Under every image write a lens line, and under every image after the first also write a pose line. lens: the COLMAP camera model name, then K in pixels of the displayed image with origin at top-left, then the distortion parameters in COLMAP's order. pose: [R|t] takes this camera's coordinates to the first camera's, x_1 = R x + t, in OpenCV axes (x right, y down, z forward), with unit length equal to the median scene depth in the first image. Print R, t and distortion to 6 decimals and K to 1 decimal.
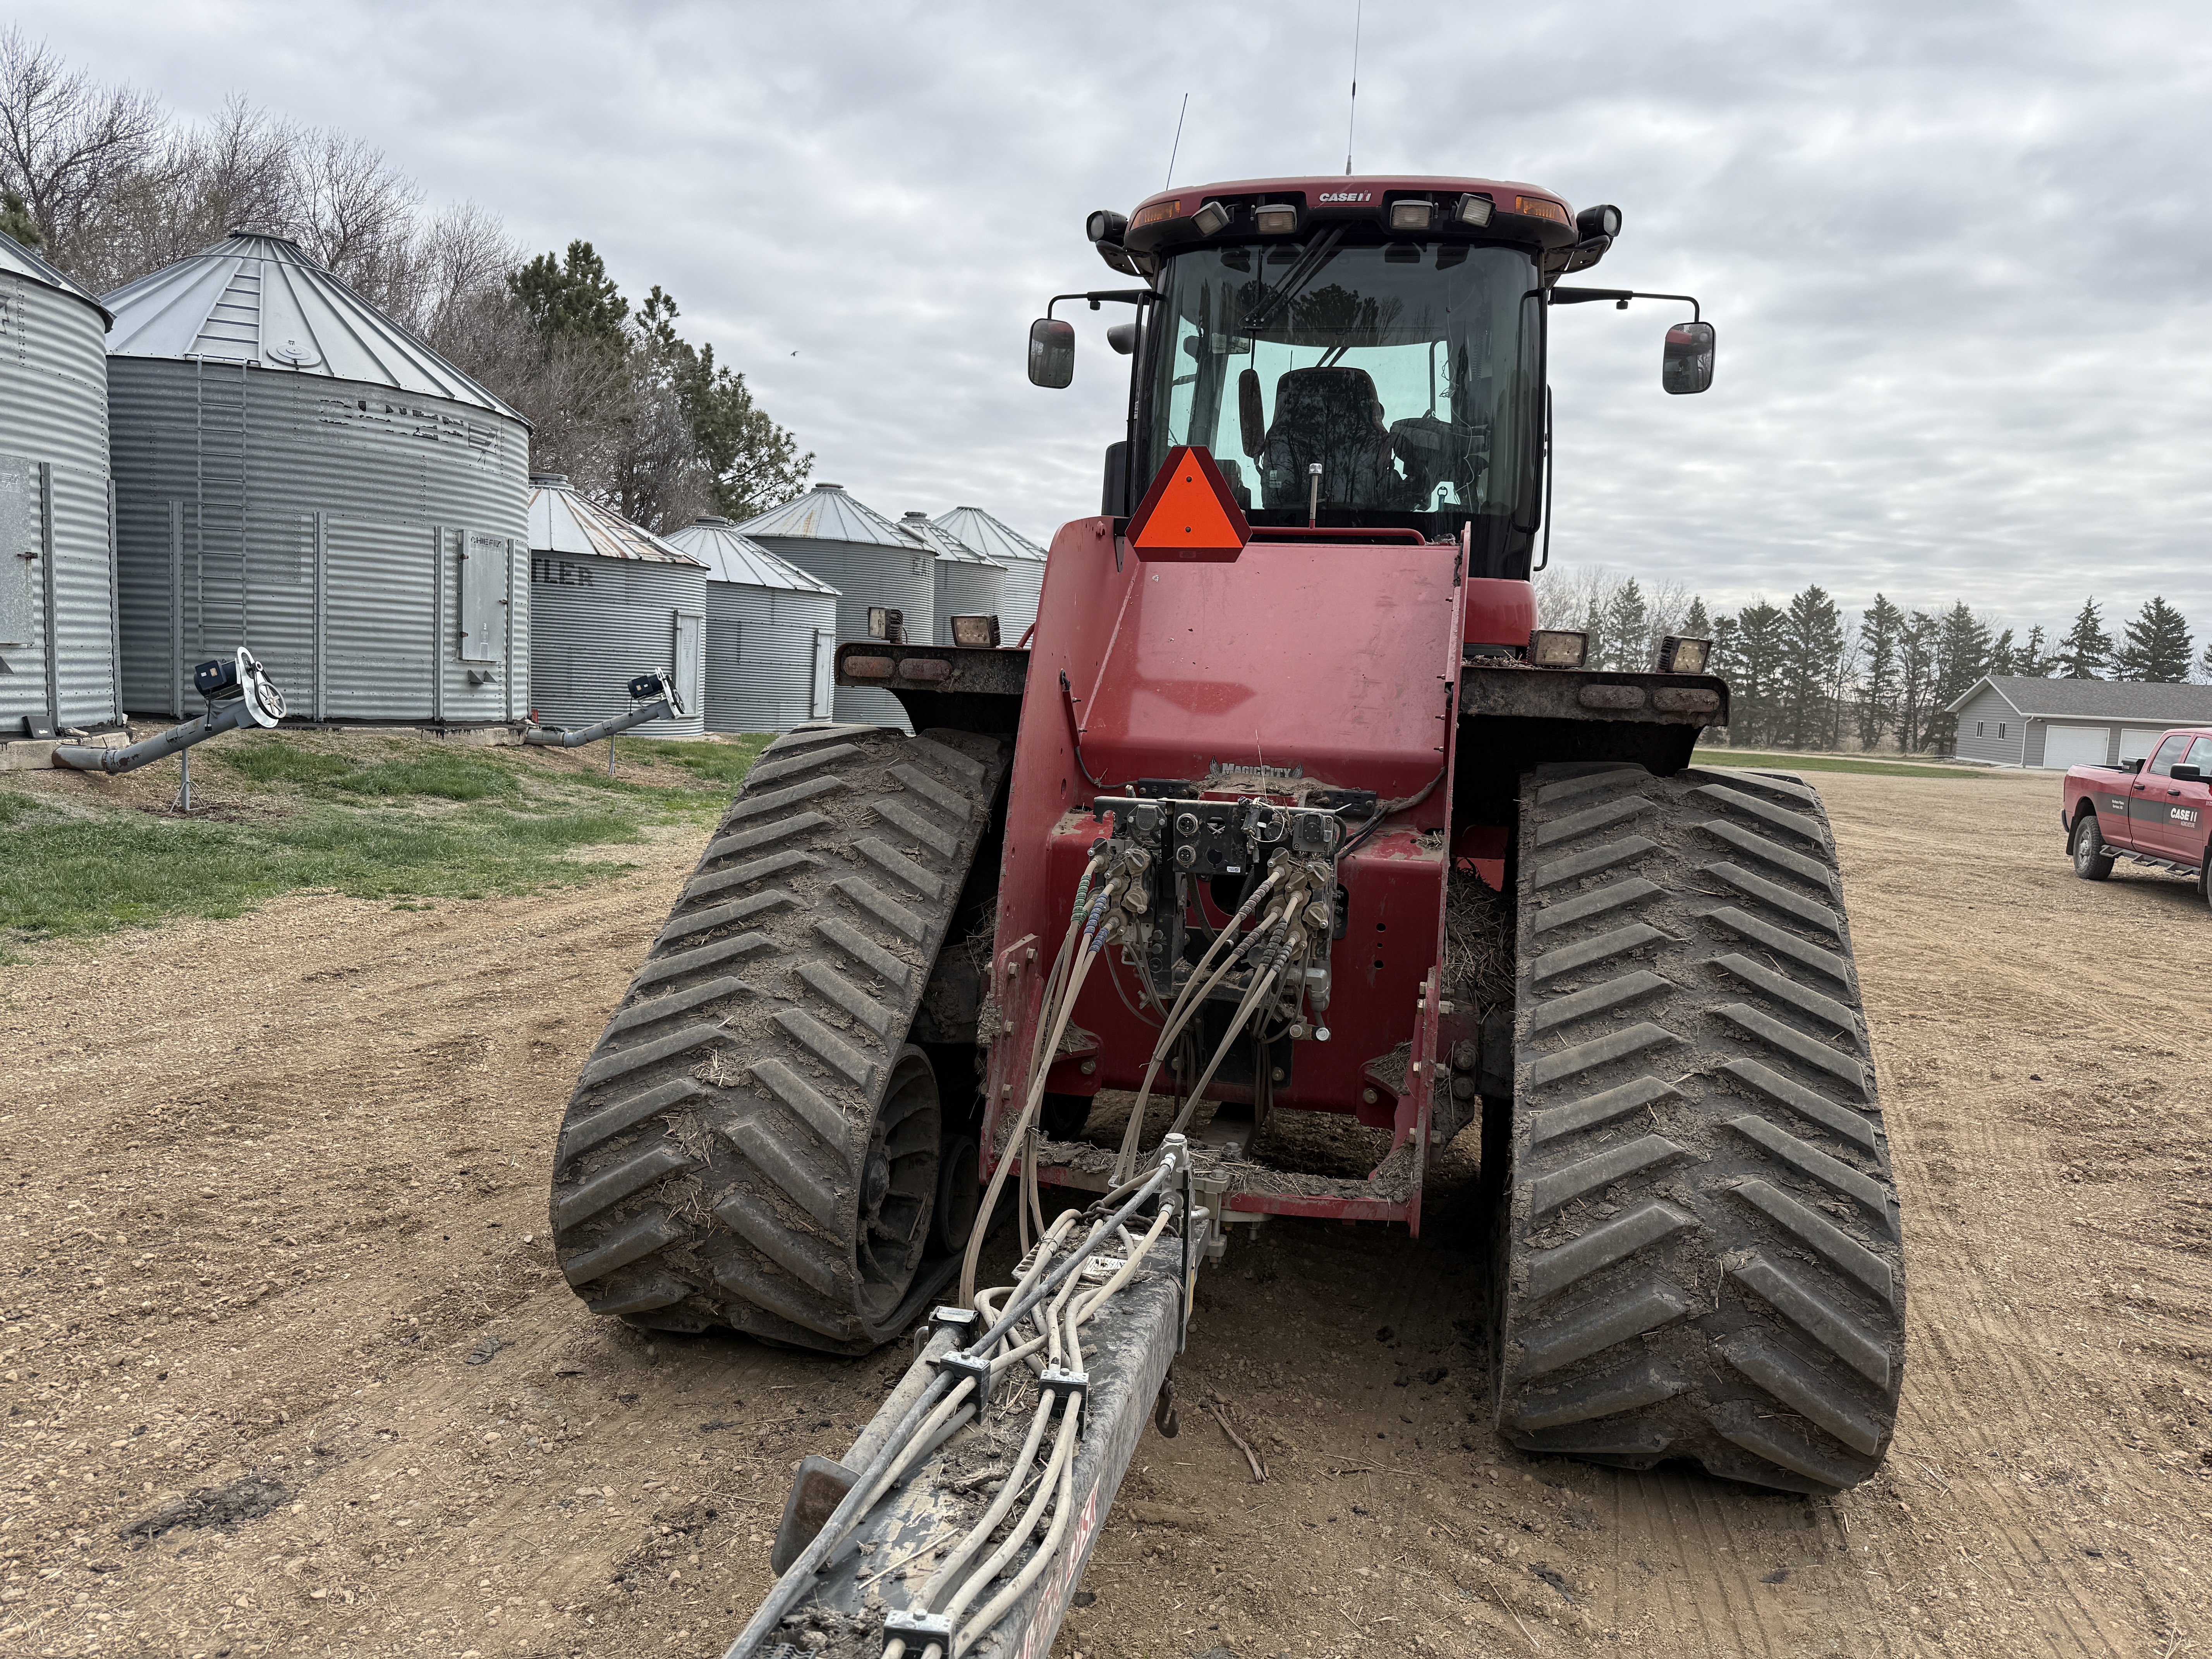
lens RADIAL K [[1499.3, 0, 1106.0], [0, 1499.3, 829.5], [0, 0, 1]] dist [0.069088, -0.079959]
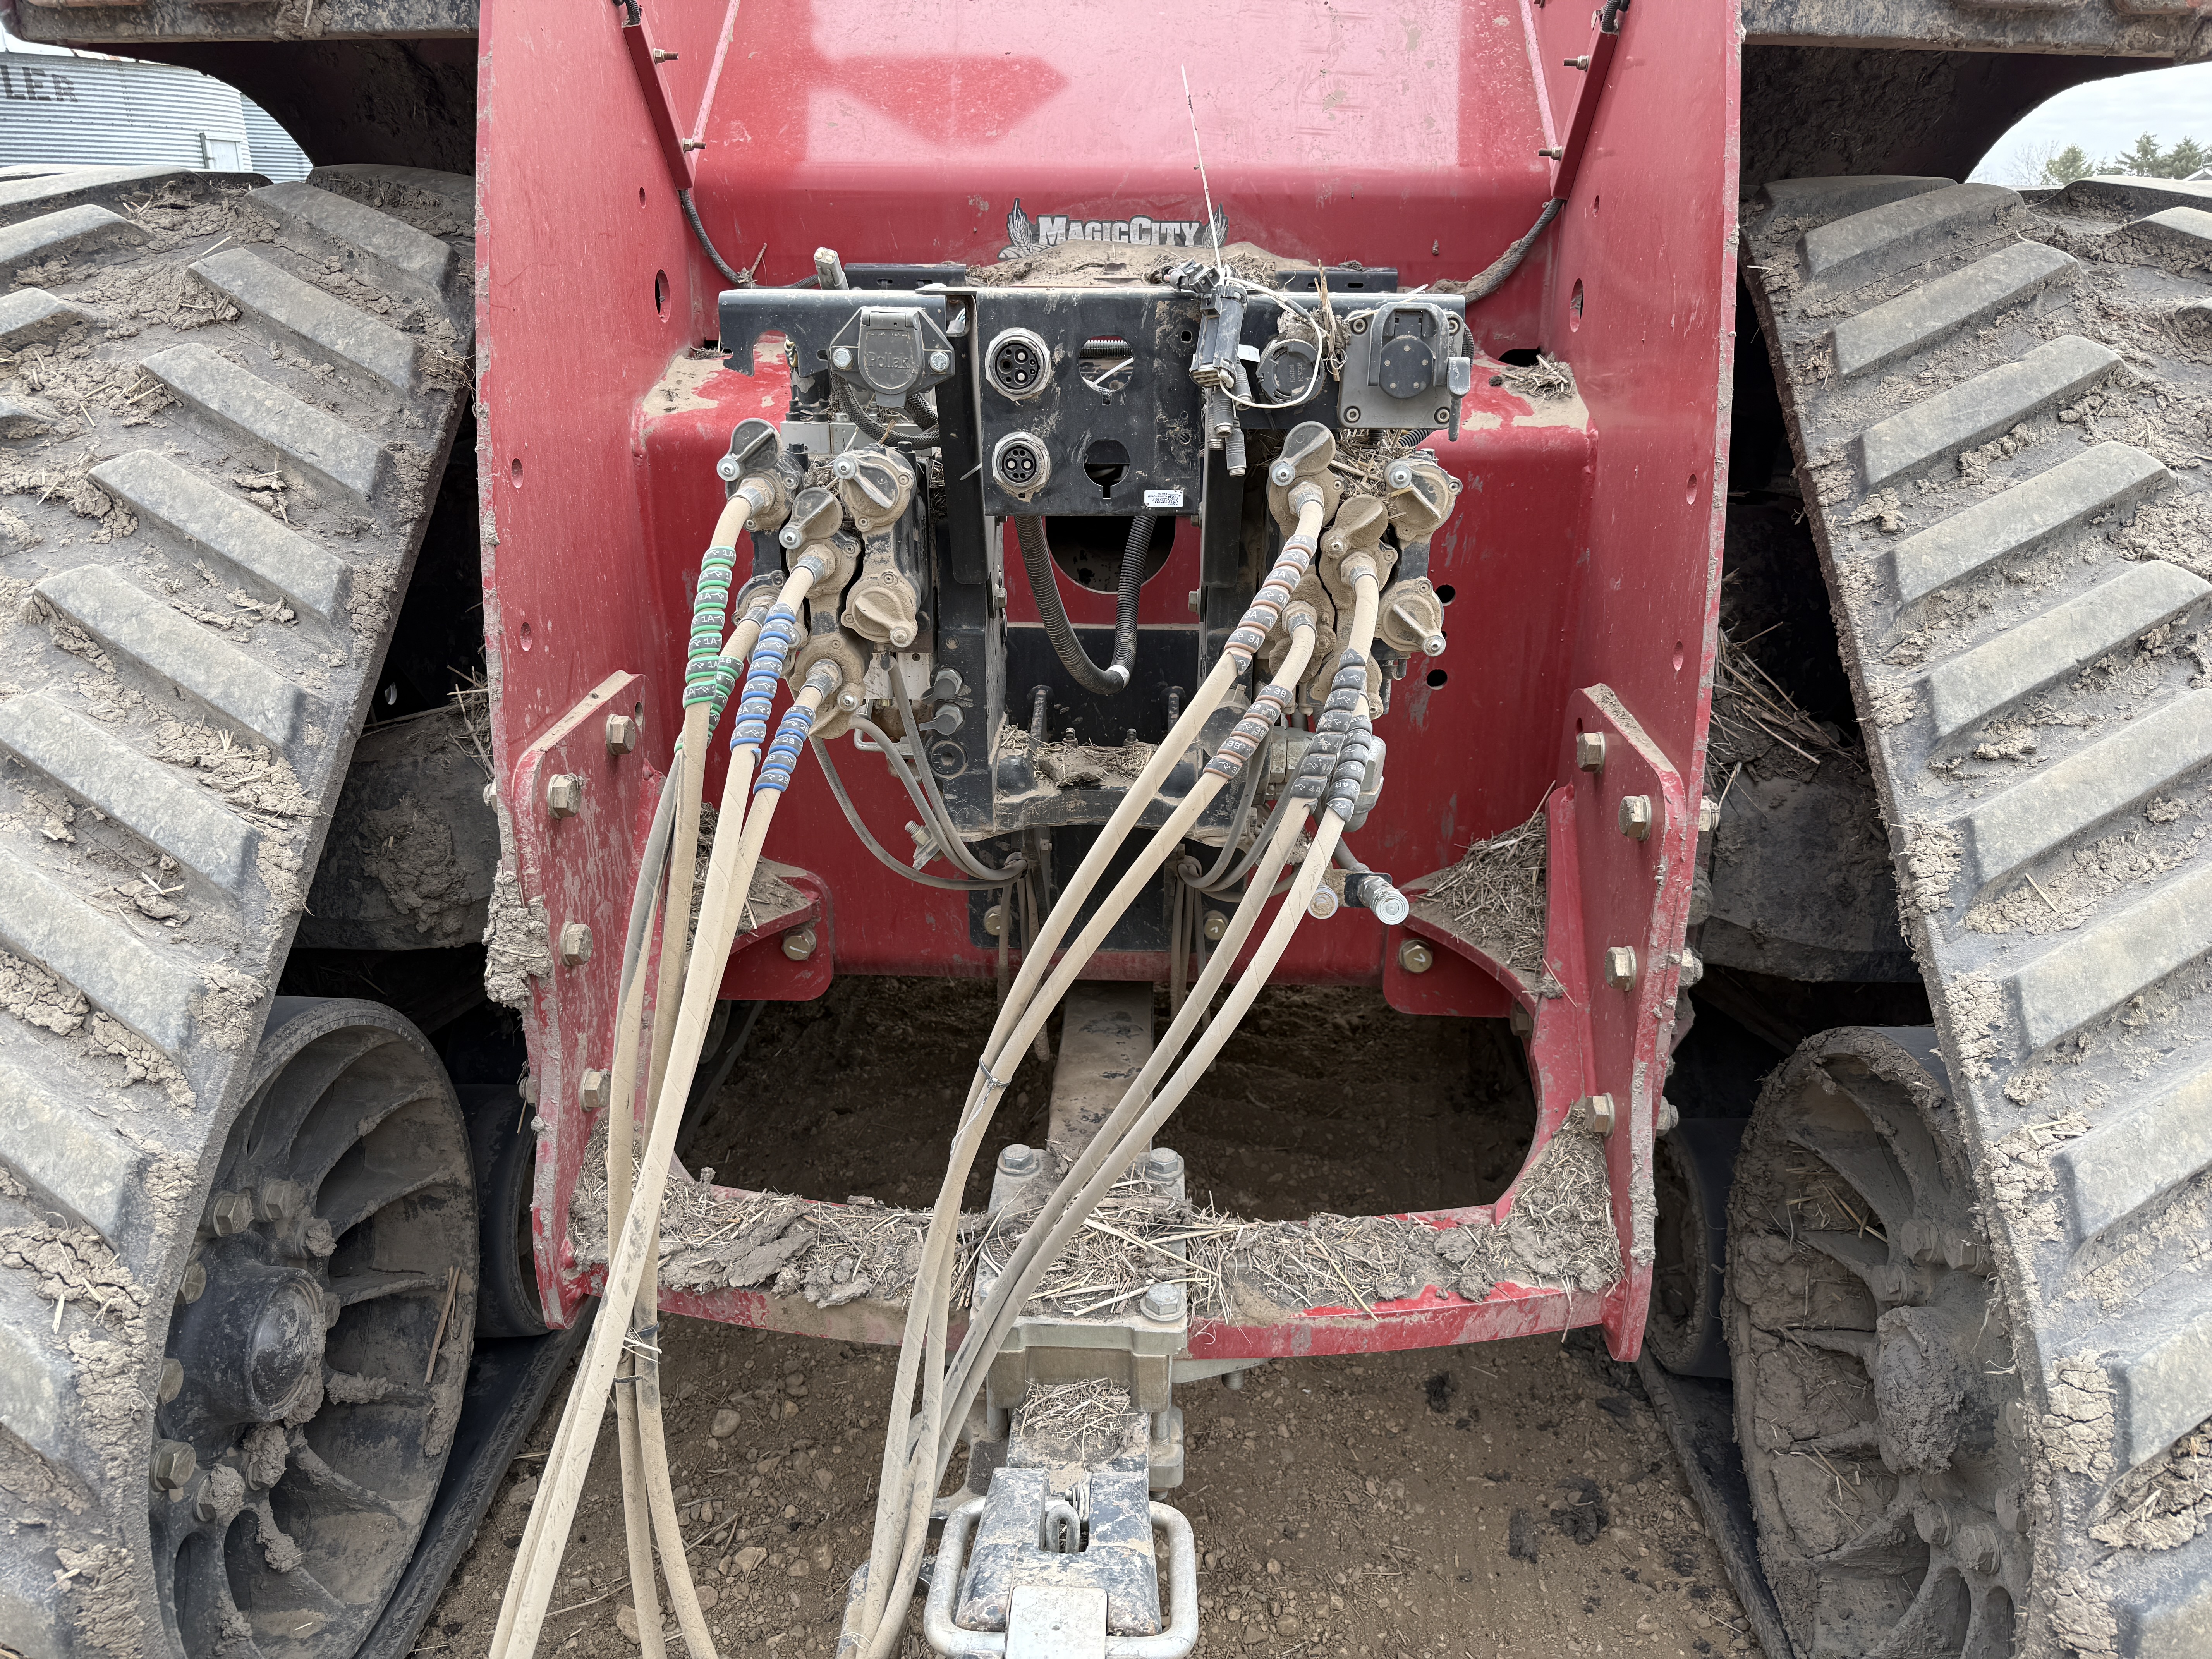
lens RADIAL K [[1551.3, 0, 1109.4], [0, 1551.3, 830.1], [0, 0, 1]] dist [0.045305, -0.059496]
pose [[0.980426, -0.103498, 0.167488, 0.005838], [0.053629, 0.958903, 0.278619, 0.000347], [-0.189442, -0.264183, 0.945685, 0.605999]]
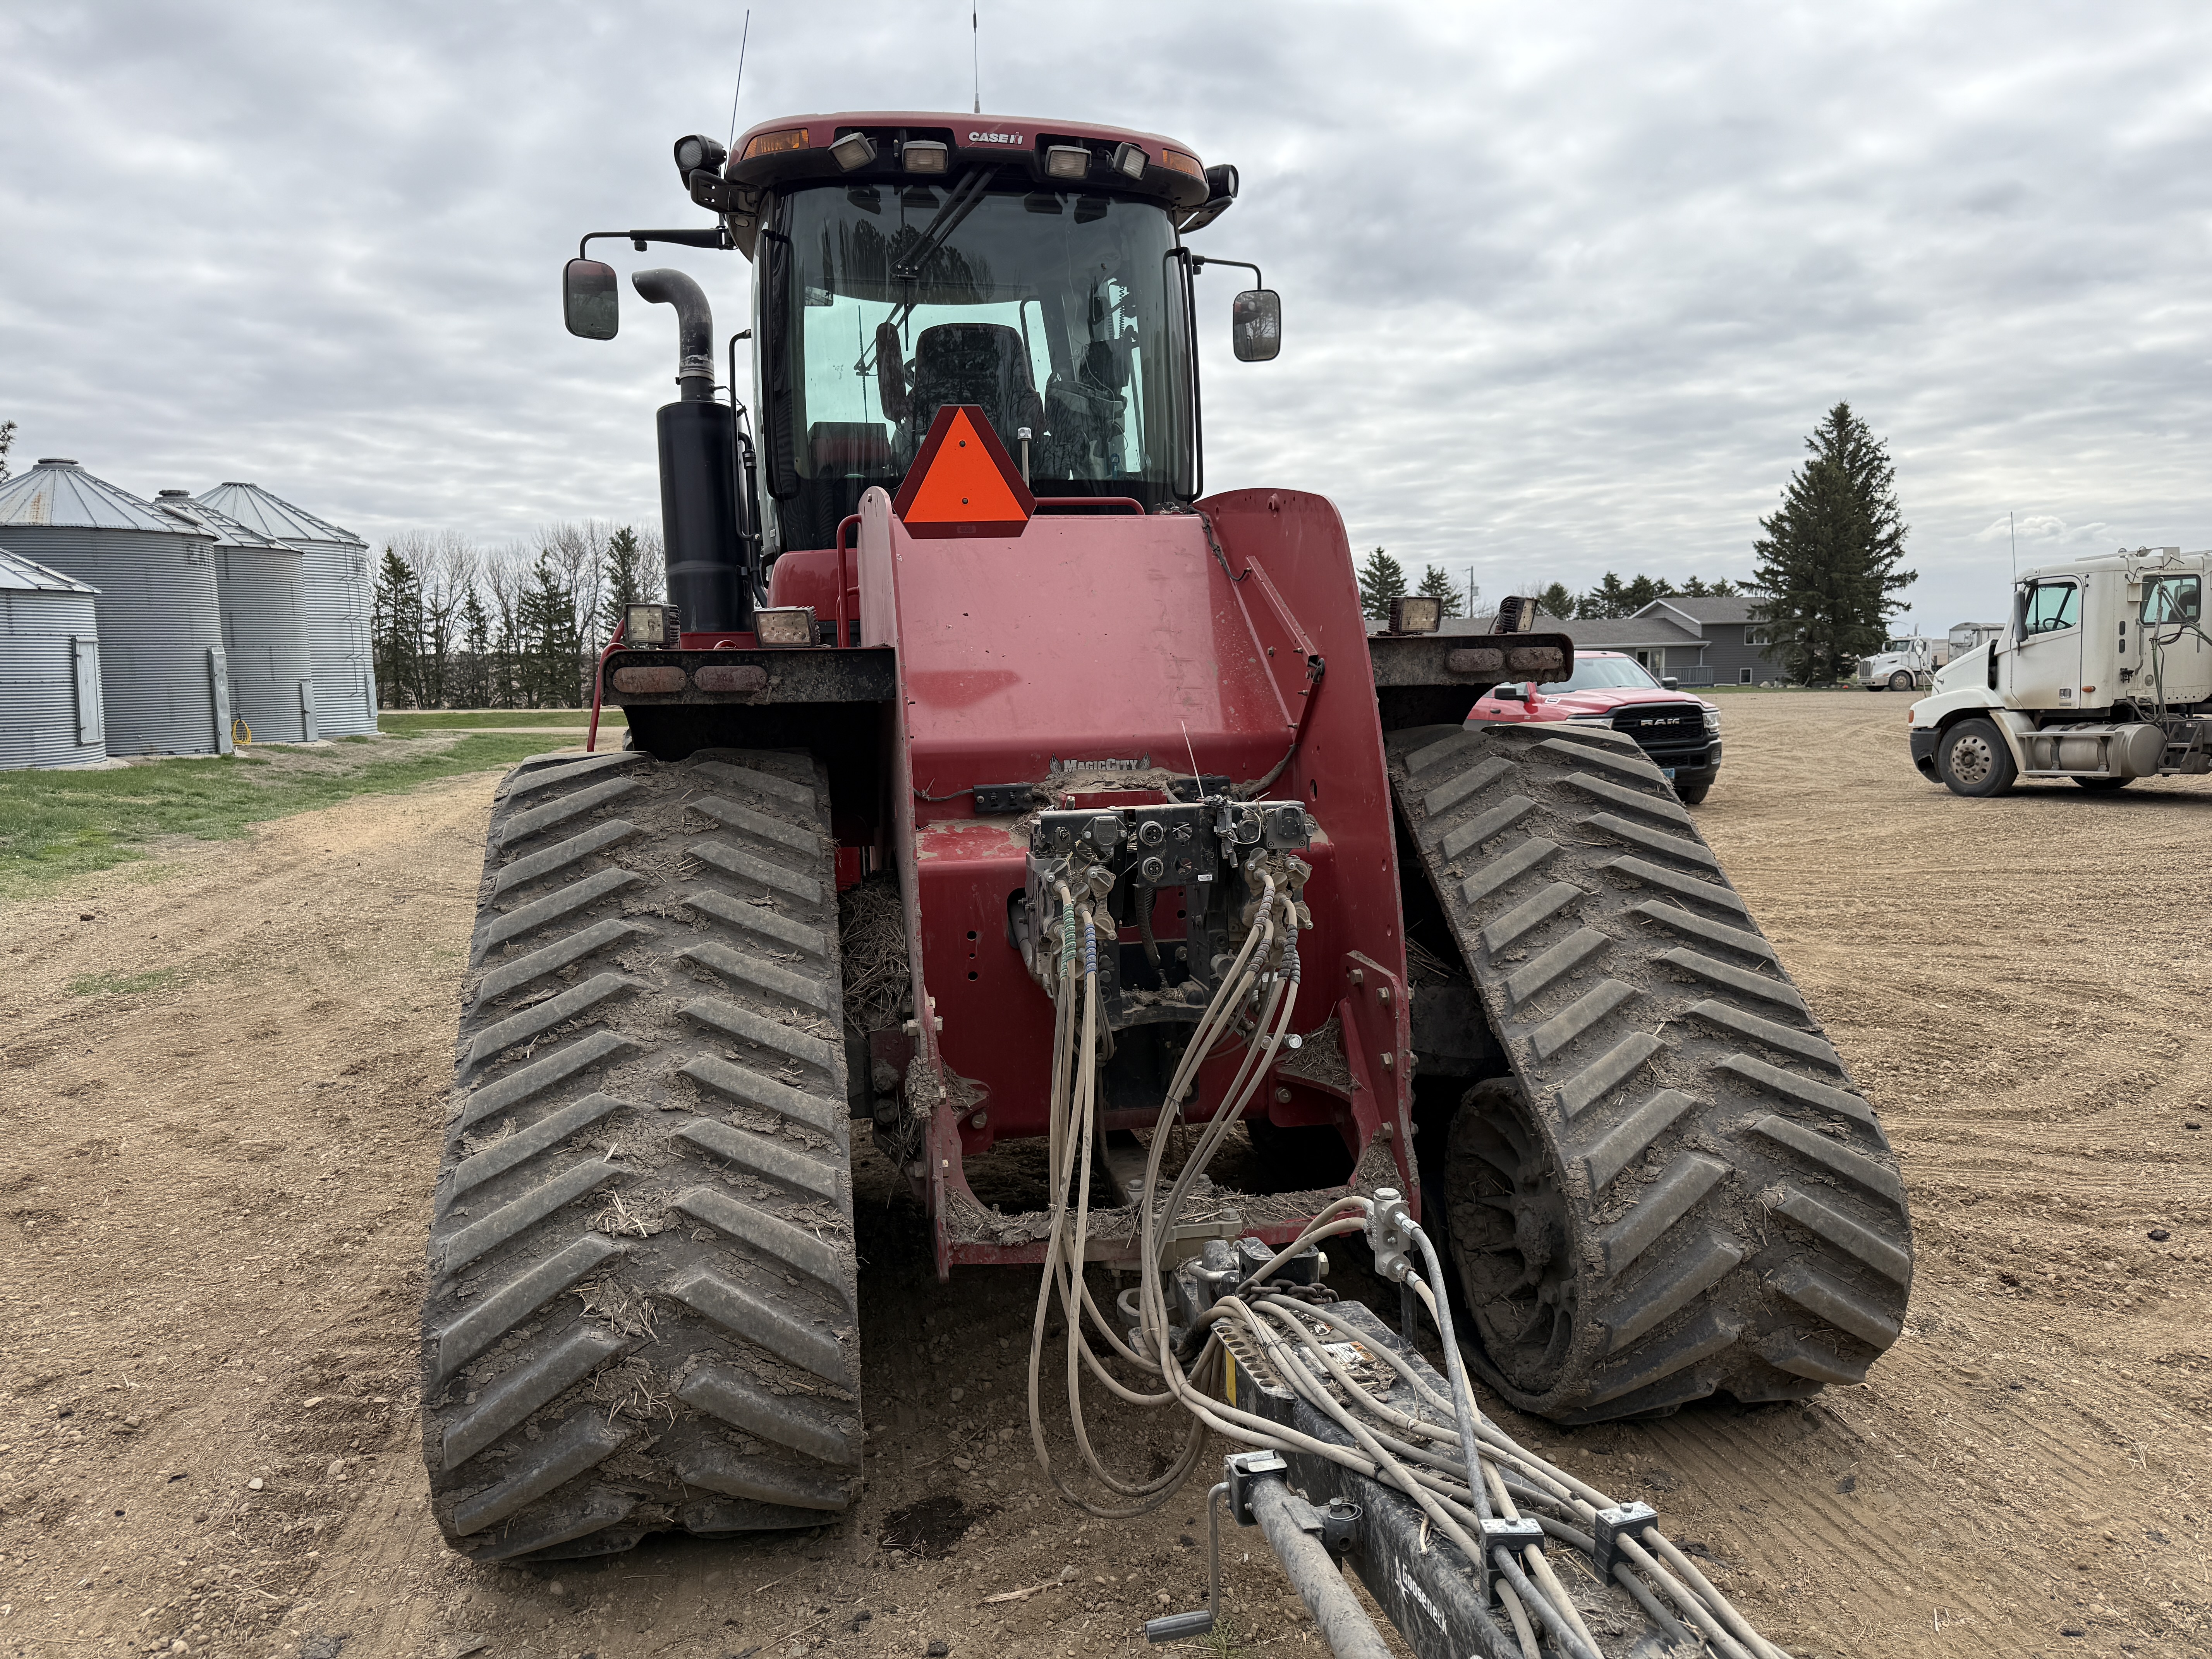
lens RADIAL K [[1514.4, 0, 1087.0], [0, 1514.4, 839.9], [0, 0, 1]] dist [0.087330, -0.127690]
pose [[0.913034, -0.111459, 0.392359, -0.312496], [0.102354, 0.993769, 0.044123, -0.040612], [-0.394832, -0.000127, 0.918753, 0.176952]]
